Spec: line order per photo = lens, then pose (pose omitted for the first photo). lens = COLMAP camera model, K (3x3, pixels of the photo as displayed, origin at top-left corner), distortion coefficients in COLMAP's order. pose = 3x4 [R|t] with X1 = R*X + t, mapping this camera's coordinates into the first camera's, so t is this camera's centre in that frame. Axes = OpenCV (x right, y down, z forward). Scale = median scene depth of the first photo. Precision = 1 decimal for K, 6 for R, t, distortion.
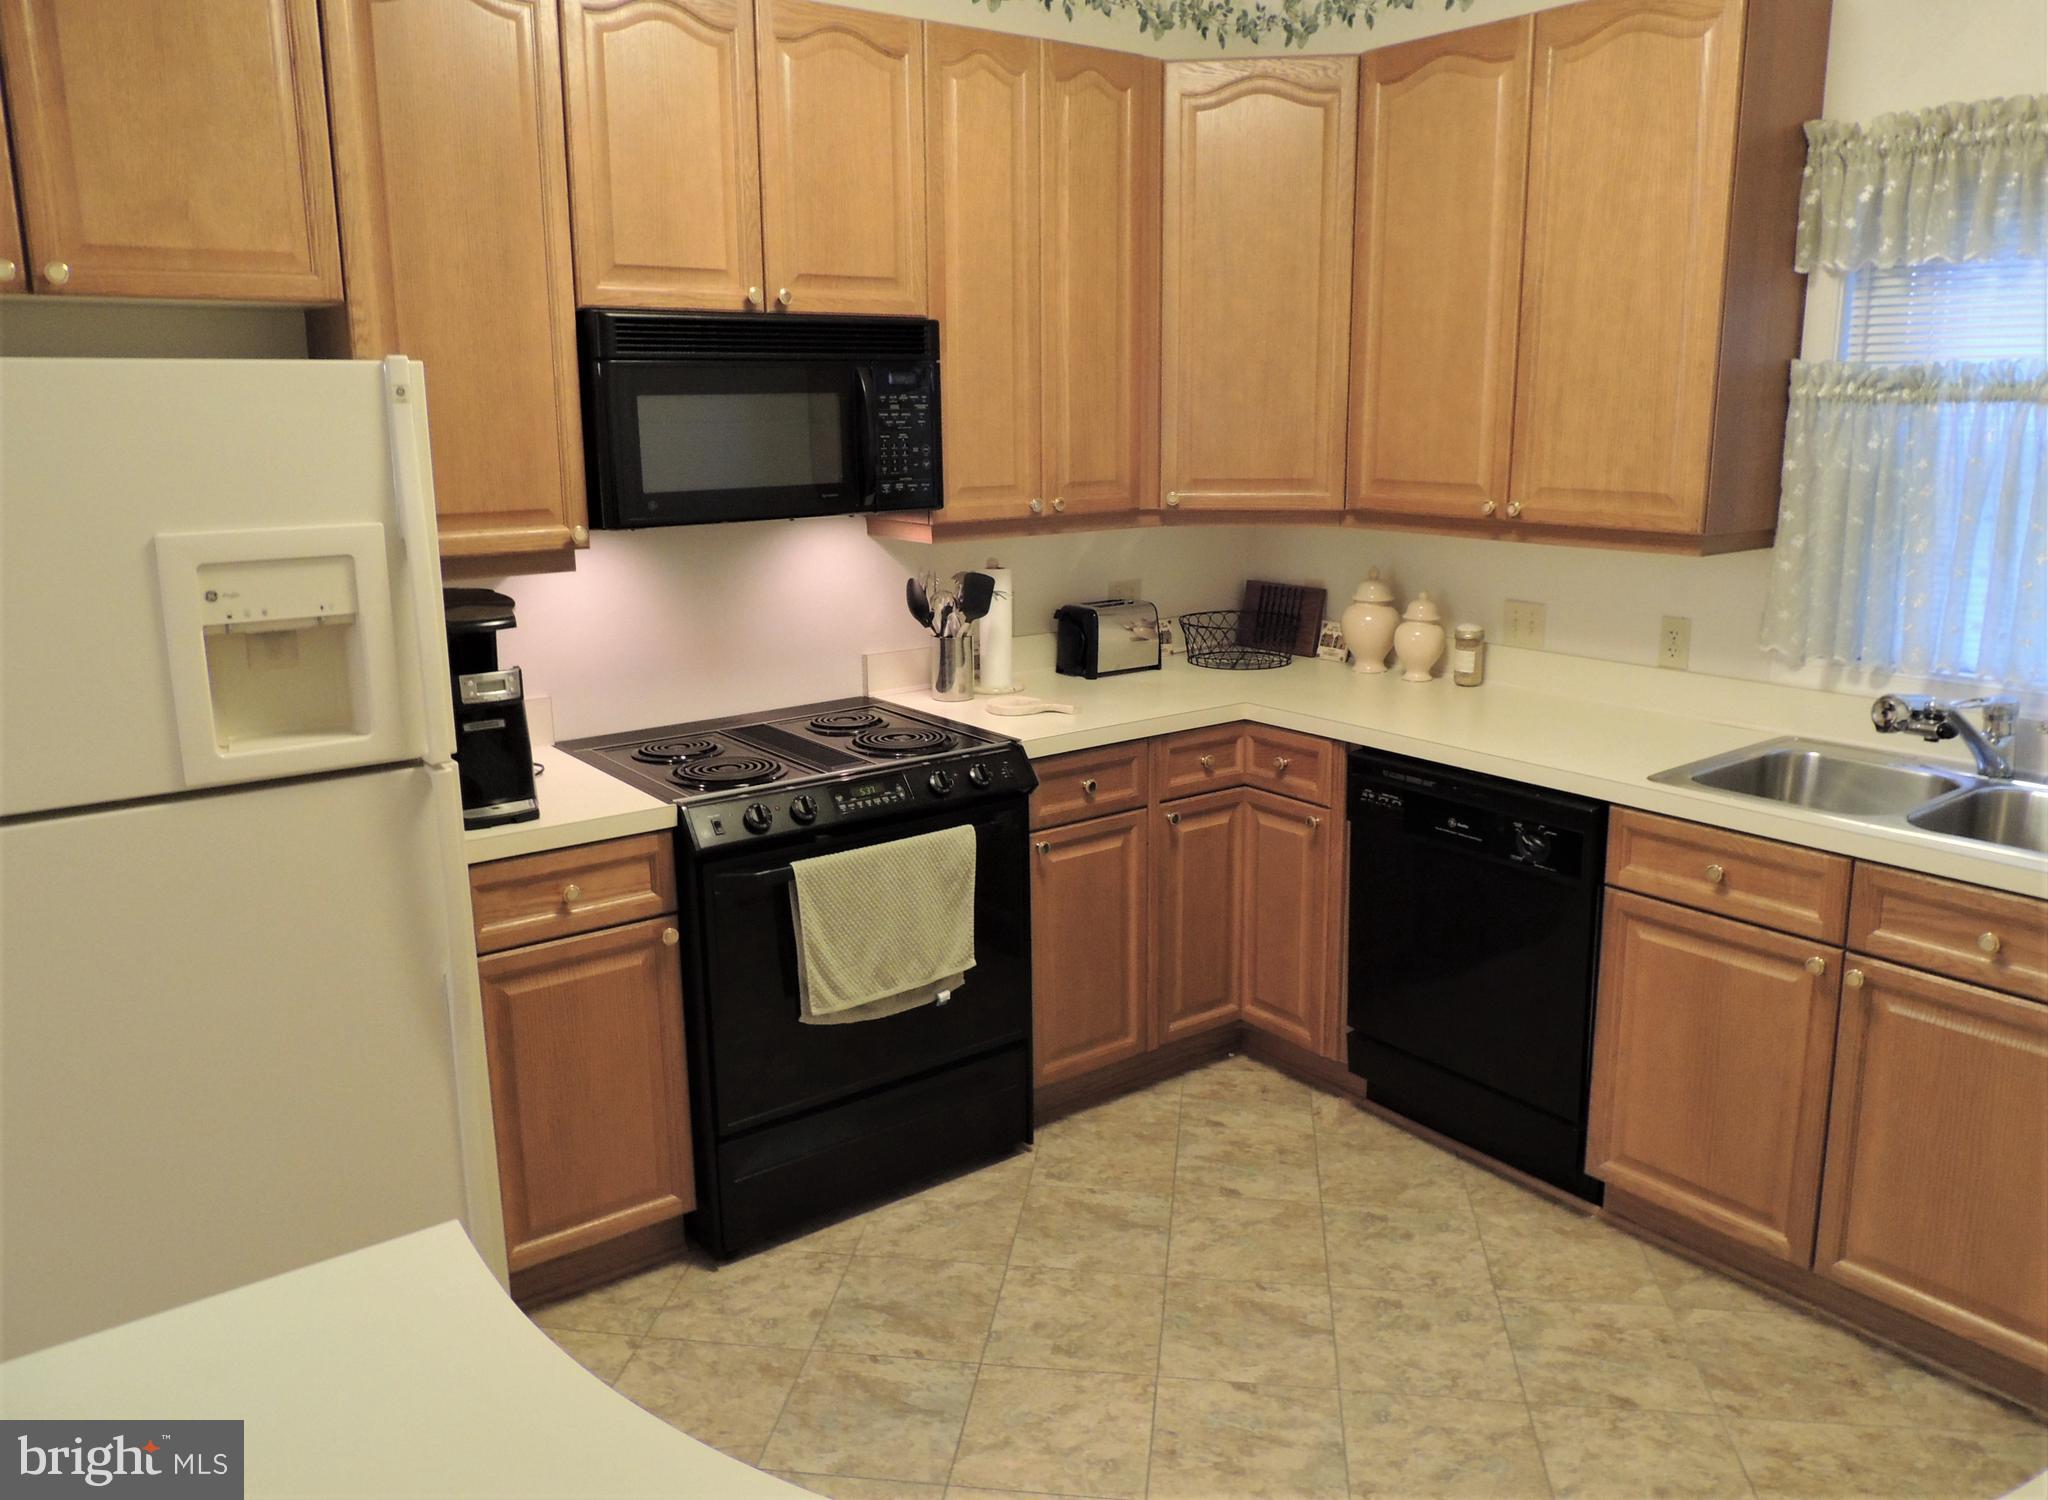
lens RADIAL K [[1489.4, 0, 1073.7], [0, 1489.4, 717.0], [0, 0, 1]] dist [-0.017735, -0.004728]
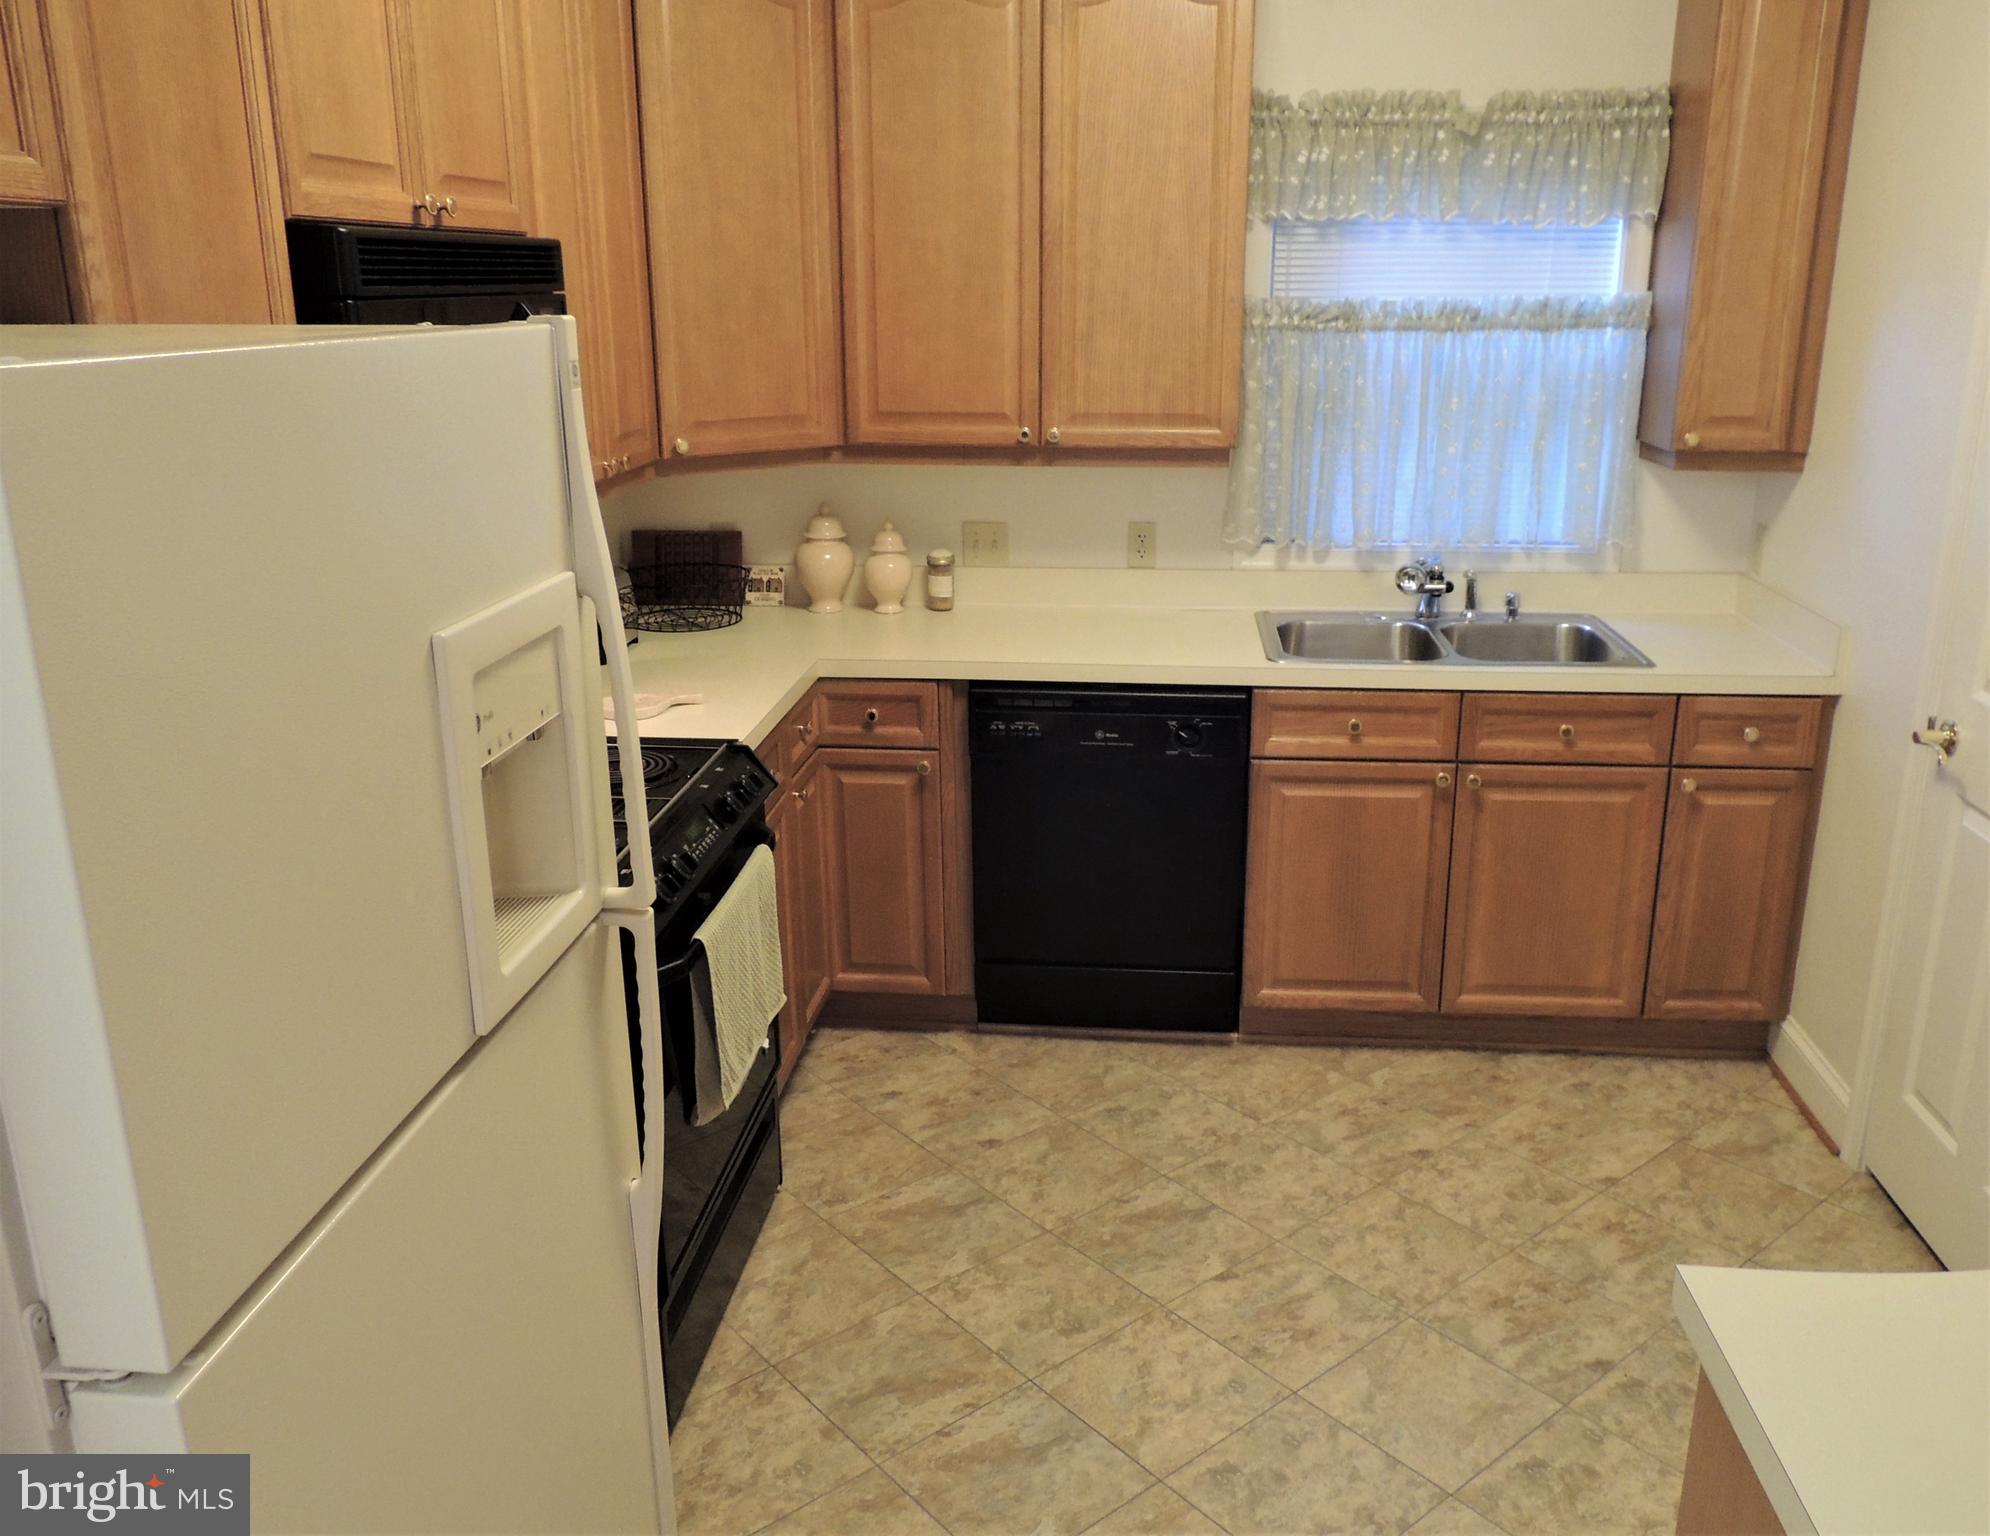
lens RADIAL K [[1582.9, 0, 998.5], [0, 1582.9, 752.2], [0, 0, 1]] dist [-0.011705, -0.008410]
pose [[0.683002, -0.200981, 0.702222, -0.614035], [0.147625, 0.979541, 0.136768, -0.085481], [-0.715343, 0.010253, 0.698698, 0.266115]]
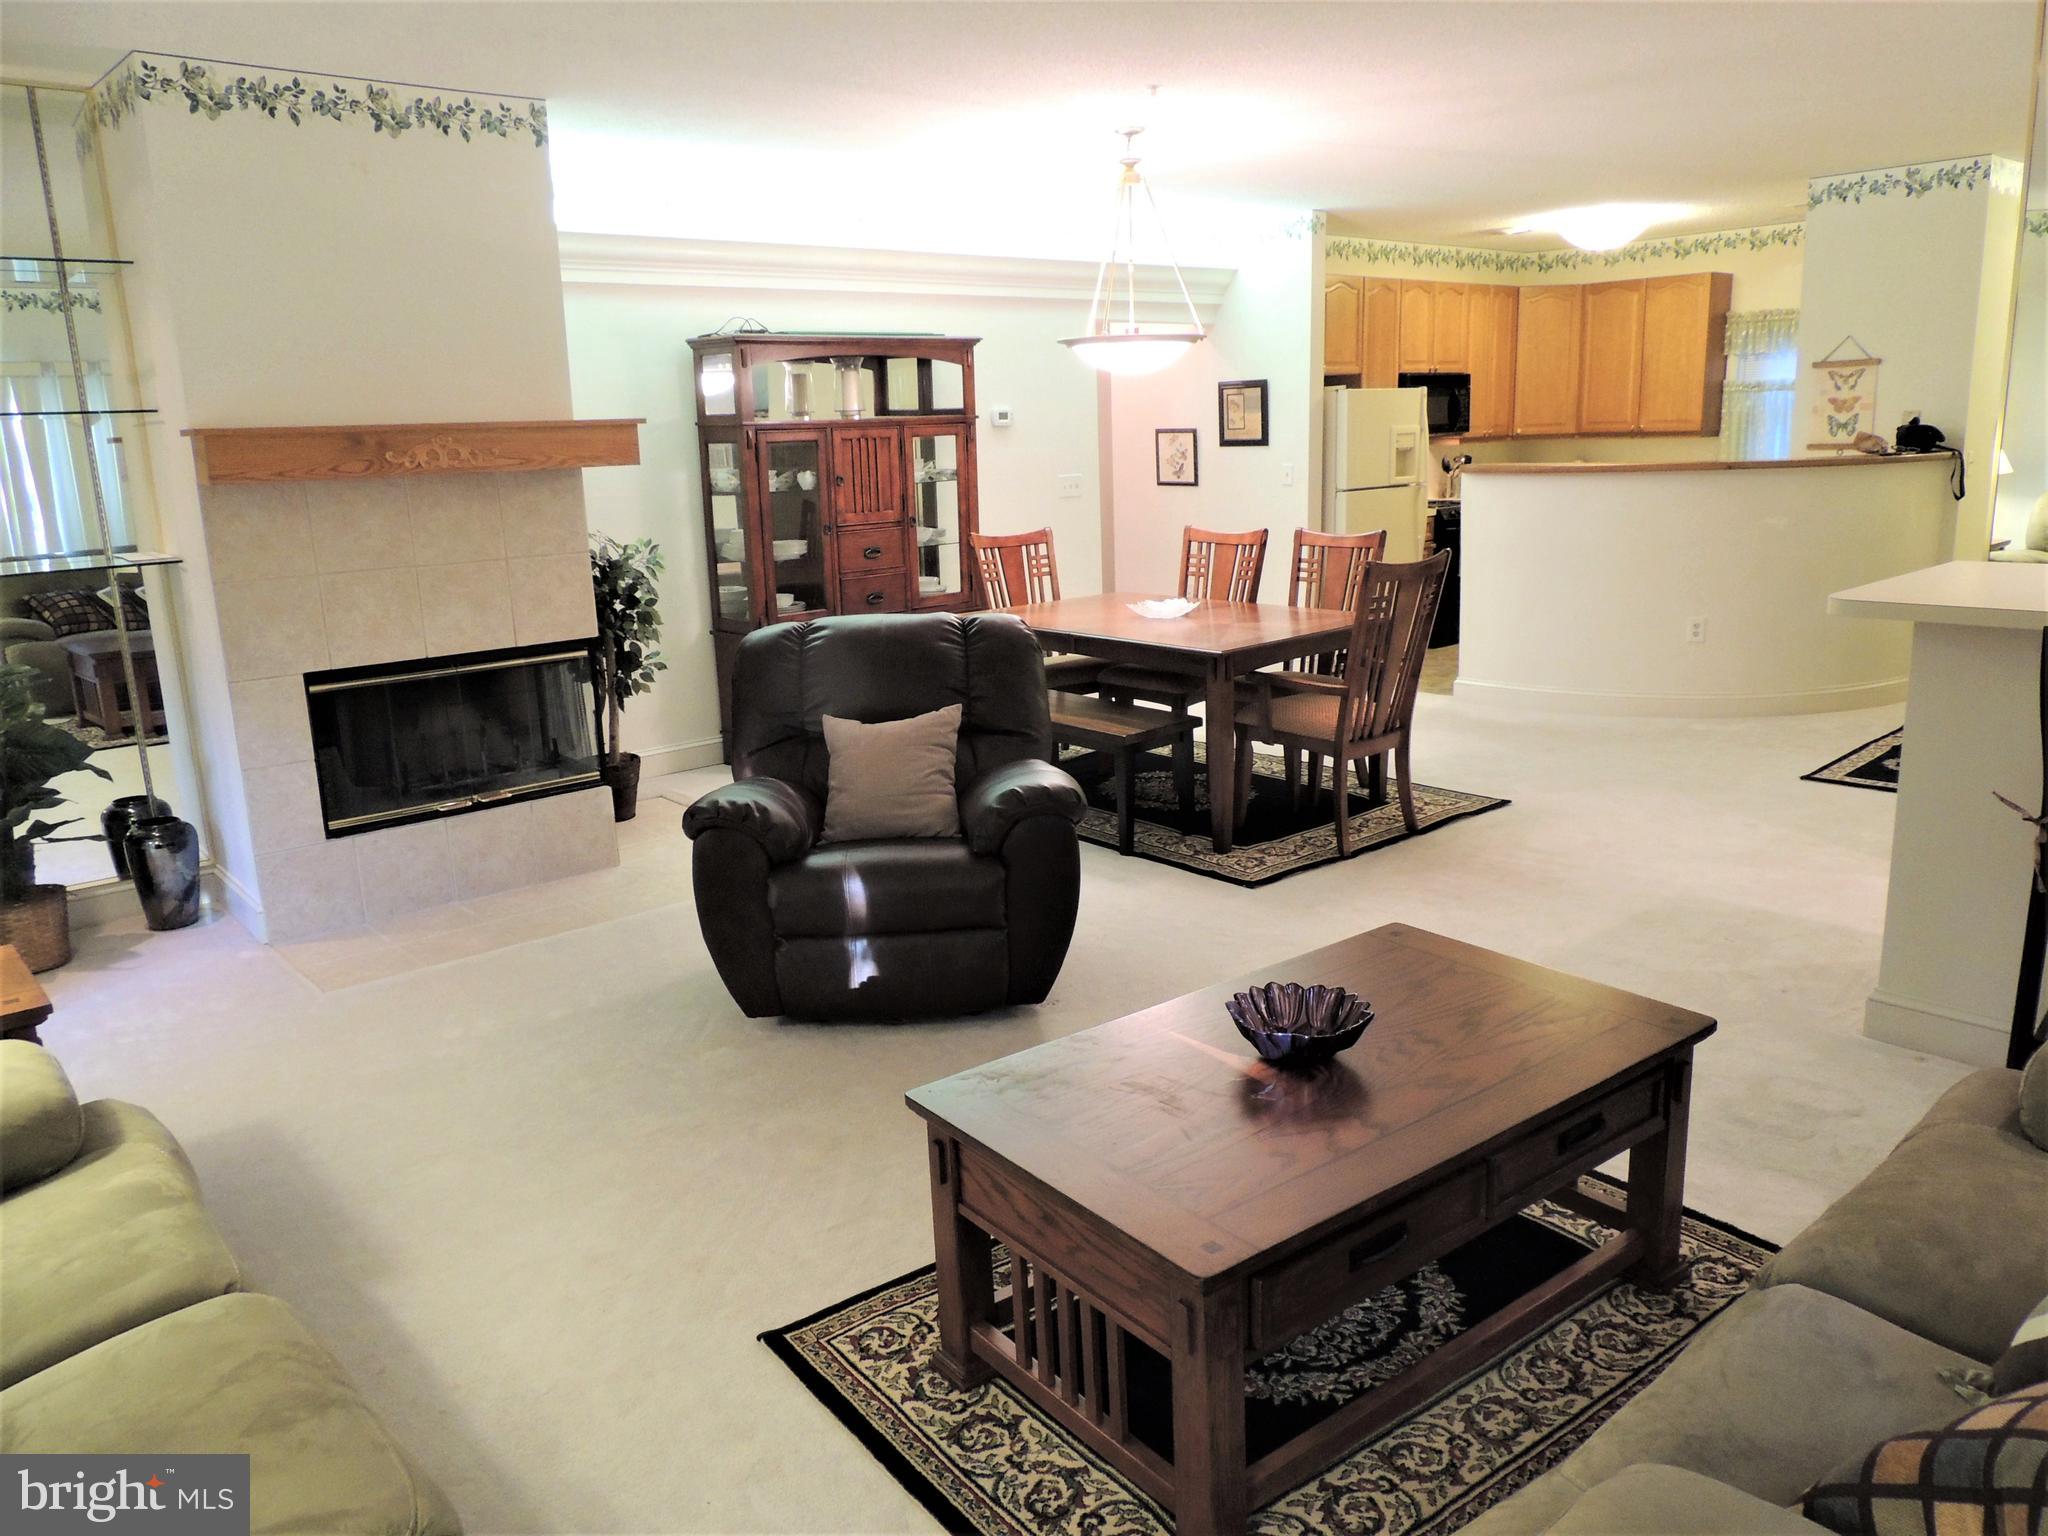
lens RADIAL K [[1489.4, 0, 1040.2], [0, 1489.4, 766.2], [0, 0, 1]] dist [-0.017735, -0.004728]
pose [[0.997434, -0.041562, 0.058286, -1.350324], [0.040669, 0.999038, 0.016424, 0.539719], [-0.058913, -0.014011, 0.998165, -2.378003]]
